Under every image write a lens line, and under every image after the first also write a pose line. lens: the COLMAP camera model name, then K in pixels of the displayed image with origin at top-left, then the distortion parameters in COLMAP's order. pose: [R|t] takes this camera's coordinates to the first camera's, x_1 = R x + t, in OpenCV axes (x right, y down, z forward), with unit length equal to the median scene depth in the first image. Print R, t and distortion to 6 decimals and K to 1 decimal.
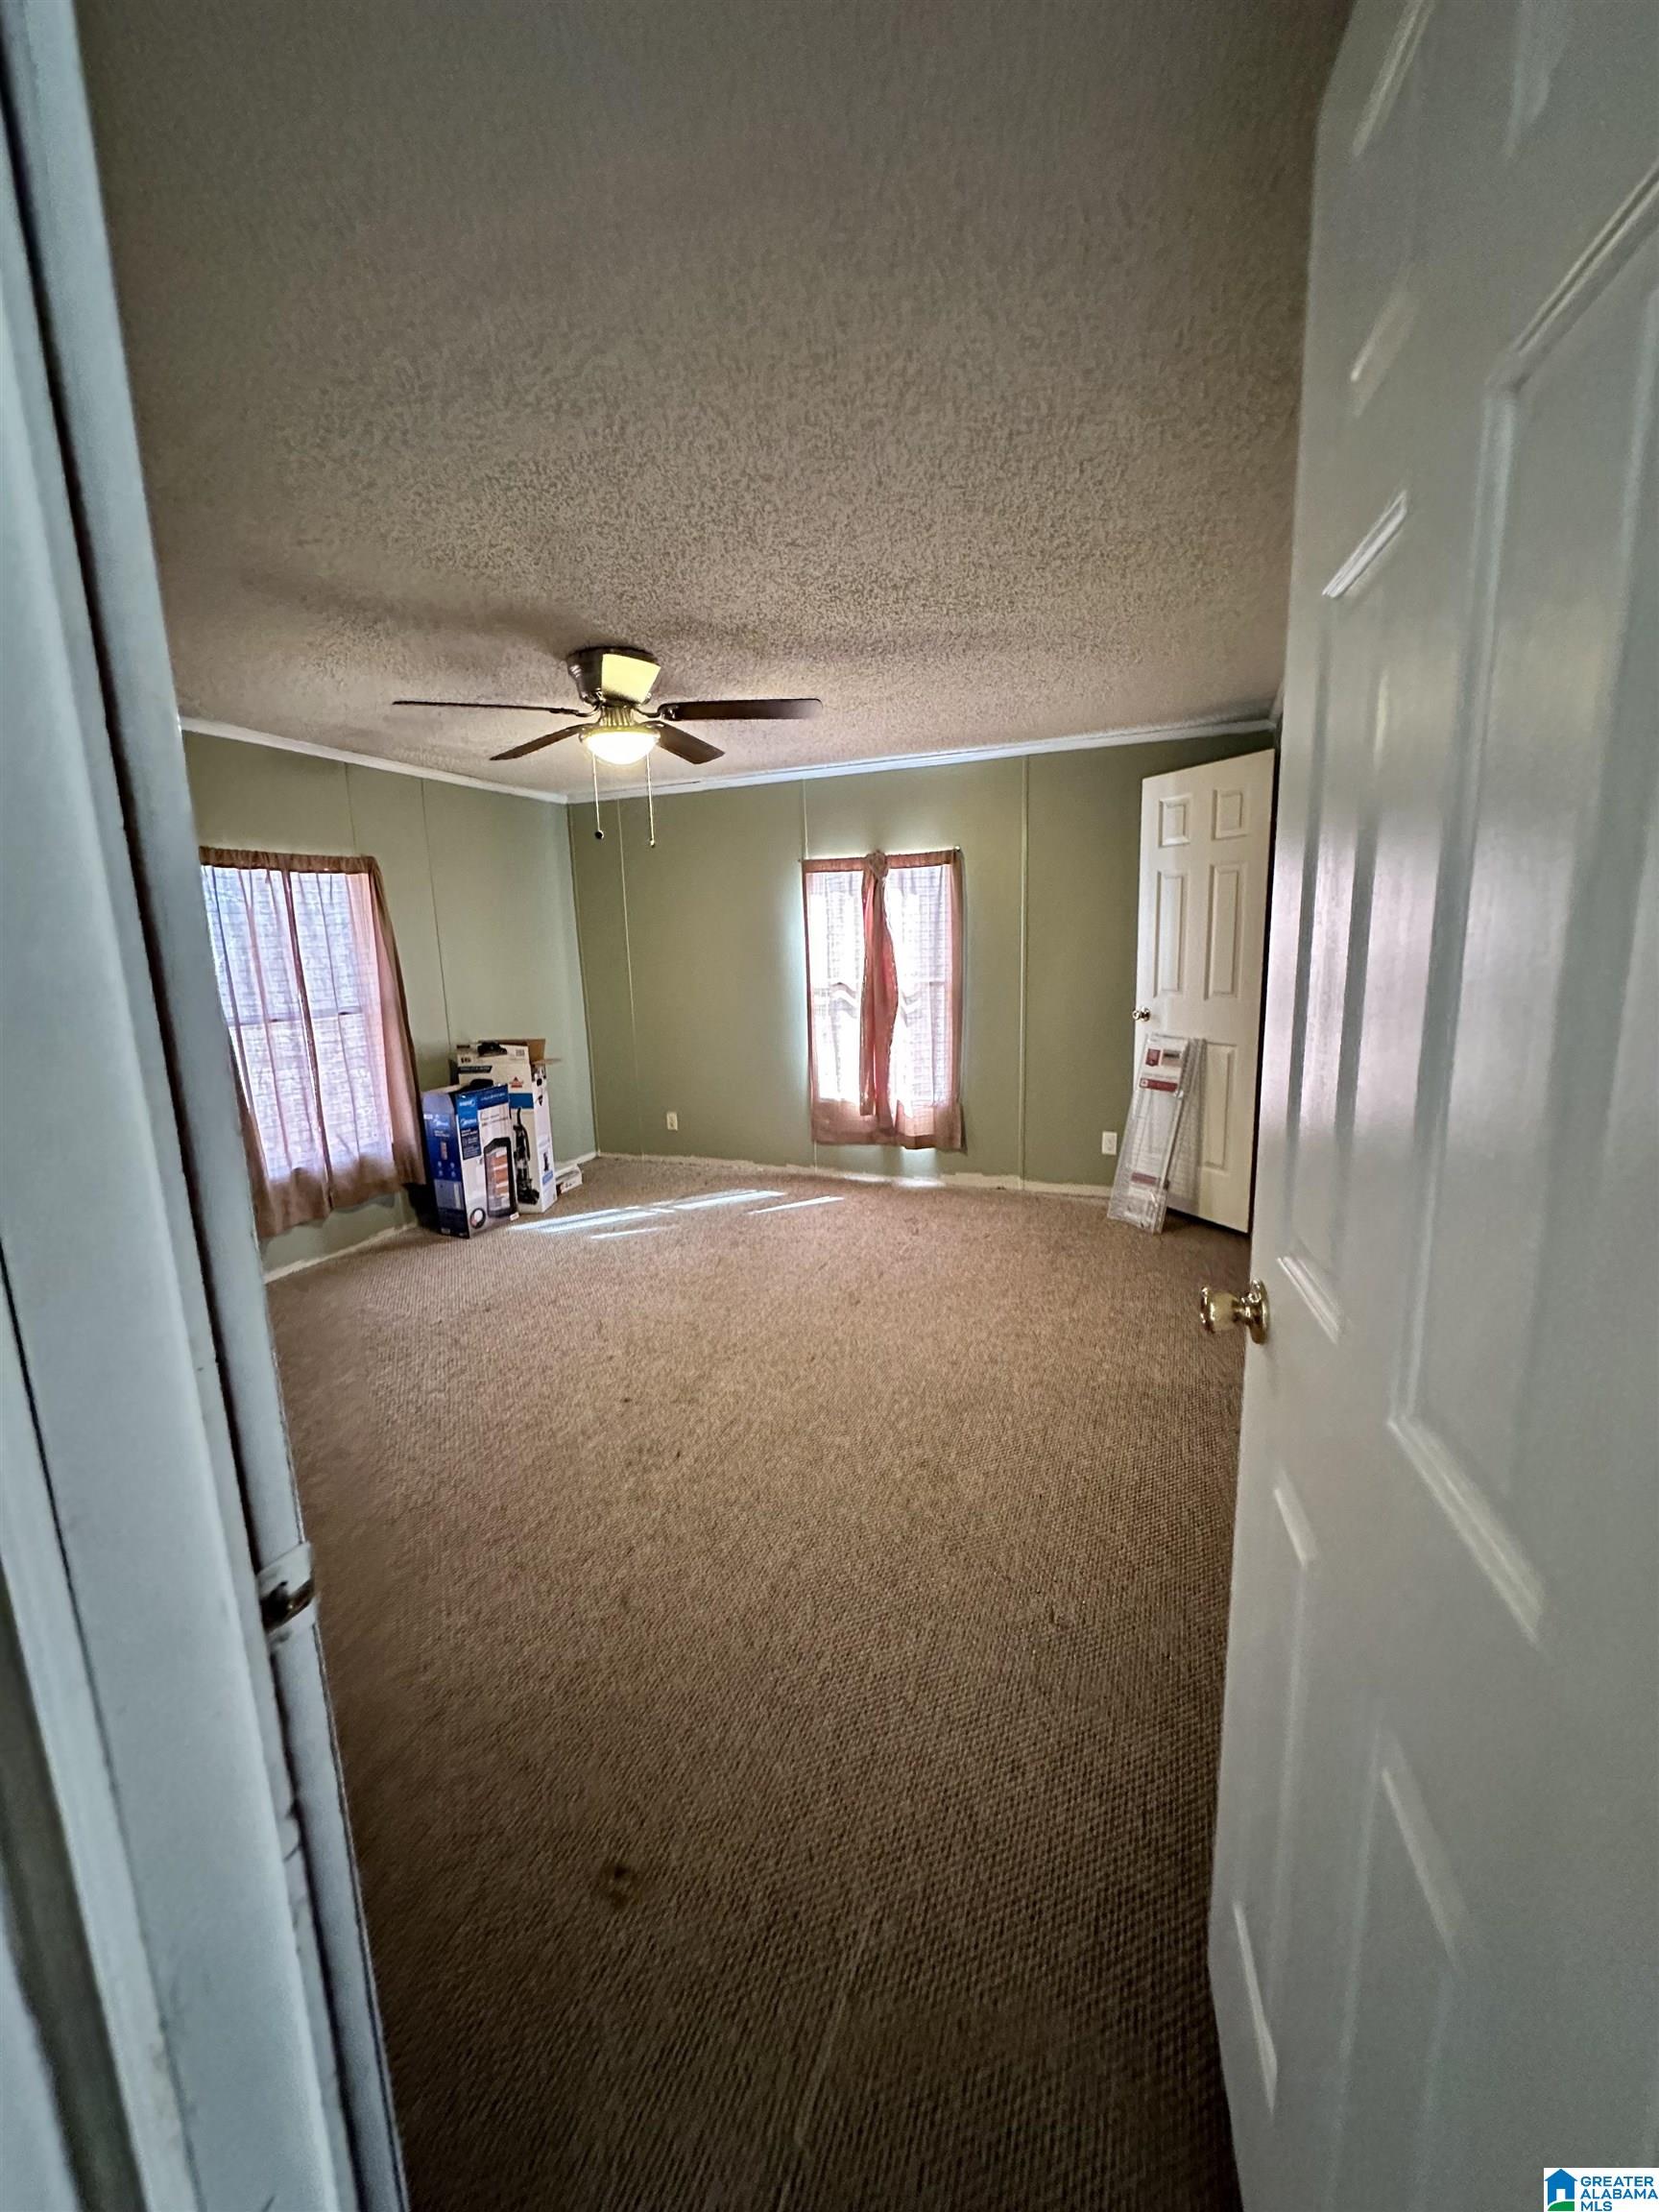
lens RADIAL K [[880.6, 0, 829.5], [0, 880.6, 1106.0], [0, 0, 1]] dist [-0.000763, 0.000010]
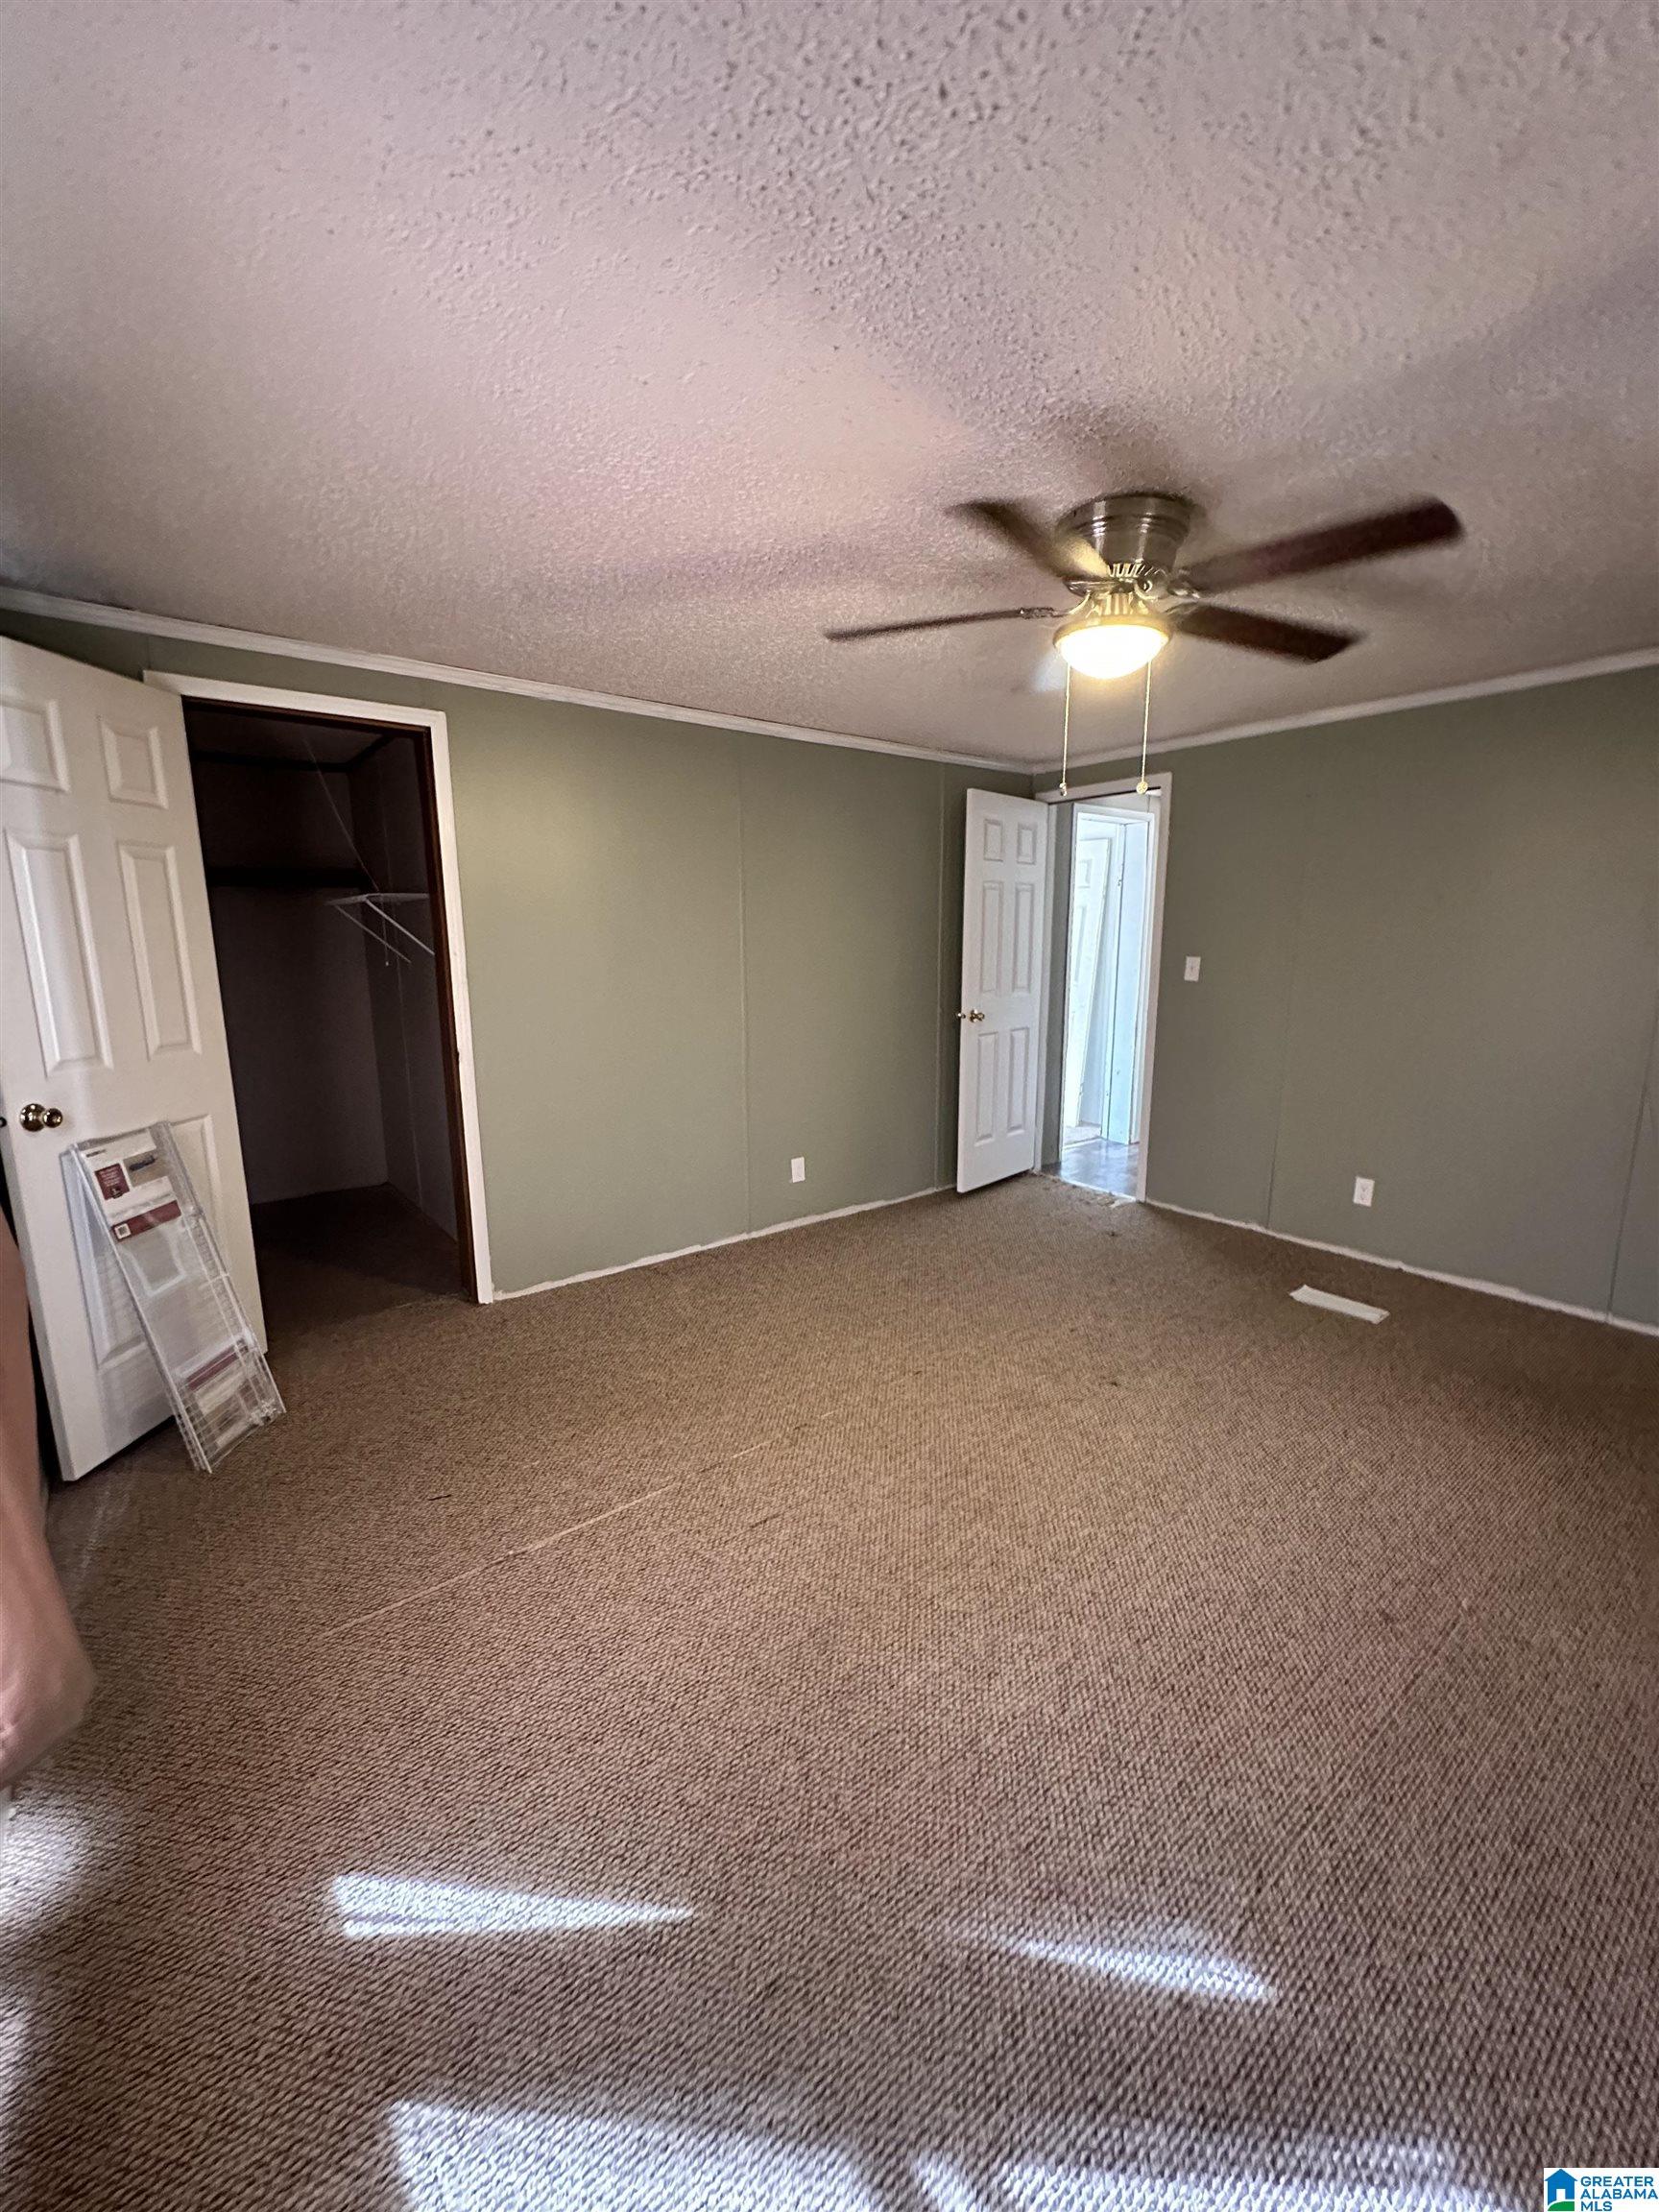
lens RADIAL K [[880.6, 0, 829.5], [0, 880.6, 1106.0], [0, 0, 1]] dist [-0.000763, 0.000010]
pose [[-0.869356, -0.063395, 0.490104, -0.249975], [0.119874, 0.935067, 0.333587, -0.206673], [-0.479428, 0.348756, -0.805306, 1.102664]]
